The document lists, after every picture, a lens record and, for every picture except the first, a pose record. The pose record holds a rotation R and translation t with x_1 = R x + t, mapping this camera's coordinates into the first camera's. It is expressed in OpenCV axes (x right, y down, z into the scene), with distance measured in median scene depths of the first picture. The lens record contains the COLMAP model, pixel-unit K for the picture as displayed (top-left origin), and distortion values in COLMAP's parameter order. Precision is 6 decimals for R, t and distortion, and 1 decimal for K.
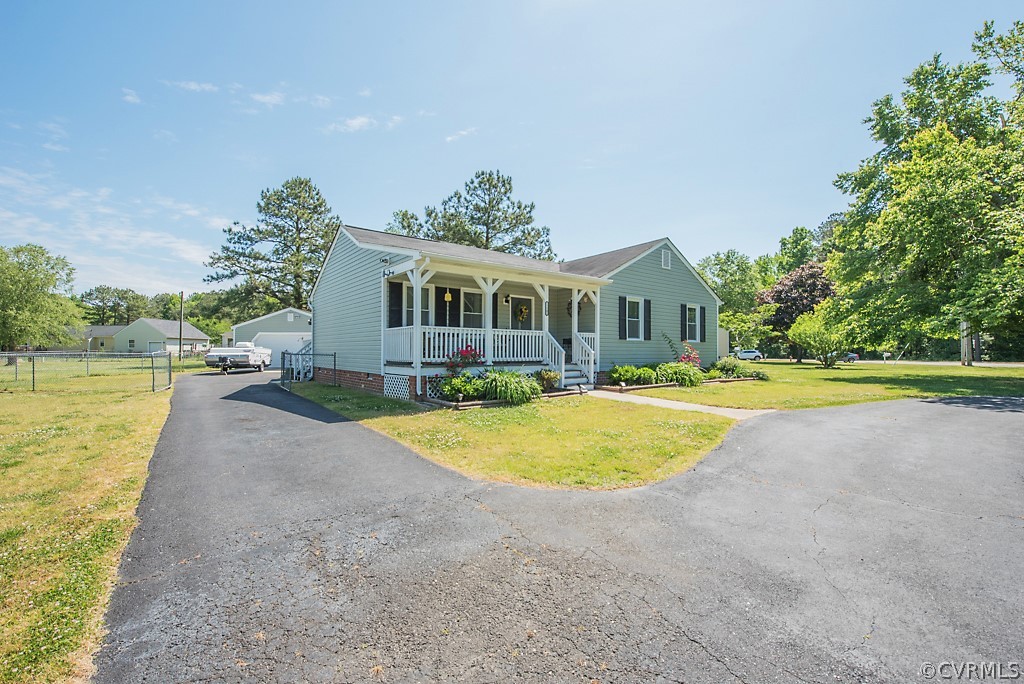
lens RADIAL K [[448.8, 0, 505.6], [0, 448.8, 338.3], [0, 0, 1]] dist [0.012749, -0.005018]
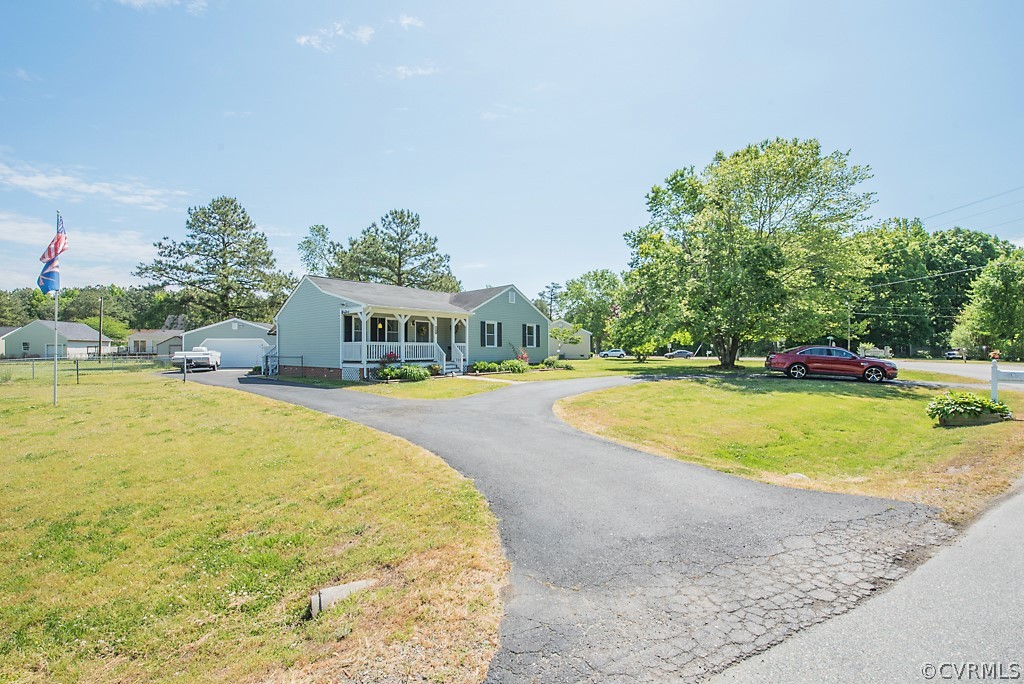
lens RADIAL K [[448.8, 0, 504.5], [0, 448.8, 348.8], [0, 0, 1]] dist [0.012749, -0.005018]
pose [[0.982049, -0.004969, 0.188561, 0.017118], [0.000129, 0.999670, 0.025672, -0.028069], [-0.188626, -0.025187, 0.981726, -0.589184]]
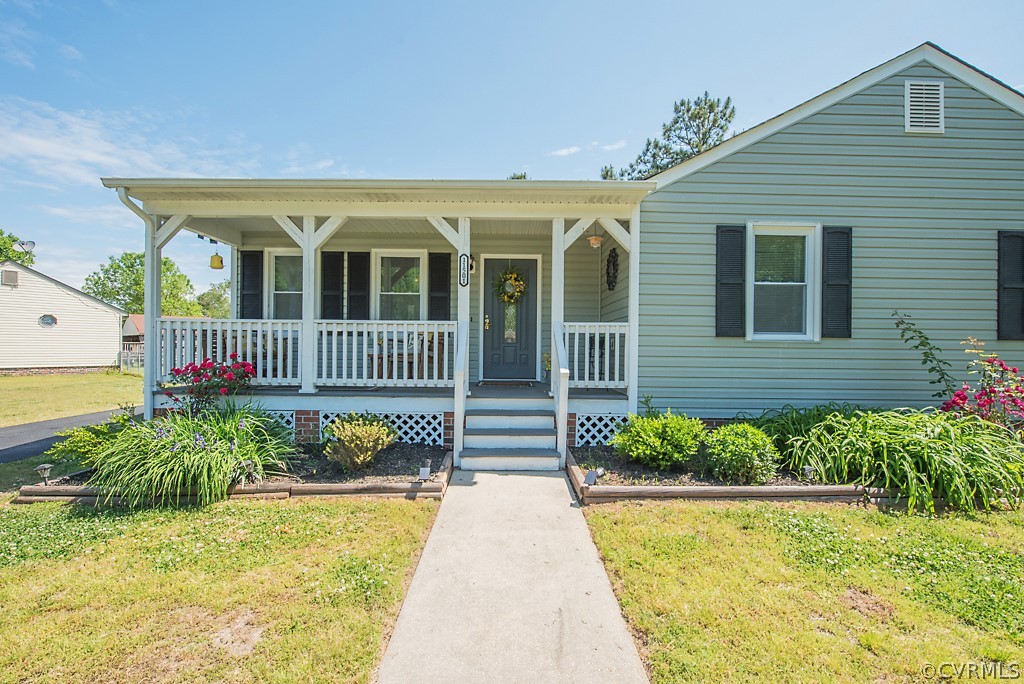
lens RADIAL K [[448.8, 0, 509.4], [0, 448.8, 342.4], [0, 0, 1]] dist [0.012749, -0.005018]
pose [[0.805549, 0.004934, -0.592509, 0.291258], [0.010953, 0.999671, 0.023215, -0.003853], [0.592428, -0.025190, 0.805229, 0.497900]]
